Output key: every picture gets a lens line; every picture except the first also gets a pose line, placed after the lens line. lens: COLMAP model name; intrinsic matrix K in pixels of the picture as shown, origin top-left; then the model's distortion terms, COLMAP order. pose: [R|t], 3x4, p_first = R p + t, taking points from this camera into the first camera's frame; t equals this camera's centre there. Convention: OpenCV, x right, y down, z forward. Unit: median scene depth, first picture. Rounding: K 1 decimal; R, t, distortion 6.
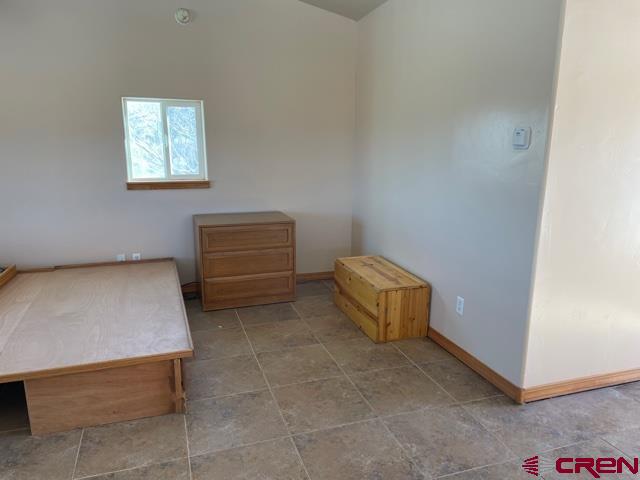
lens RADIAL K [[483.0, 0, 326.5], [0, 483.0, 241.2], [0, 0, 1]] dist [0.081123, -0.103310]
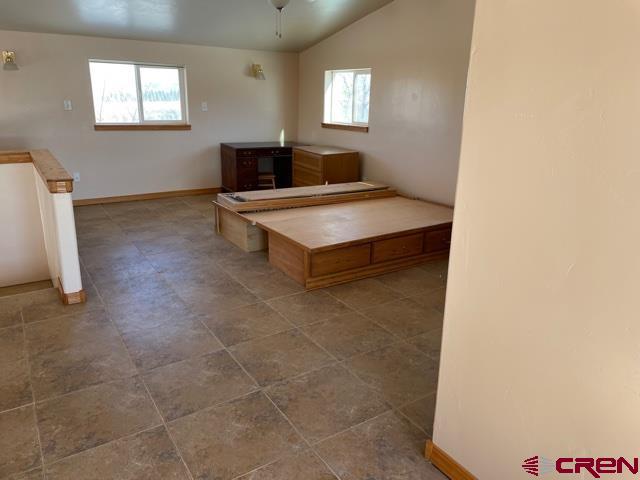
lens RADIAL K [[483.0, 0, 321.7], [0, 483.0, 238.6], [0, 0, 1]] dist [0.081123, -0.103310]
pose [[0.231590, 0.274446, -0.933298, 0.893661], [-0.220104, 0.949284, 0.224529, -0.110749], [0.947587, 0.153424, 0.280251, 0.543323]]
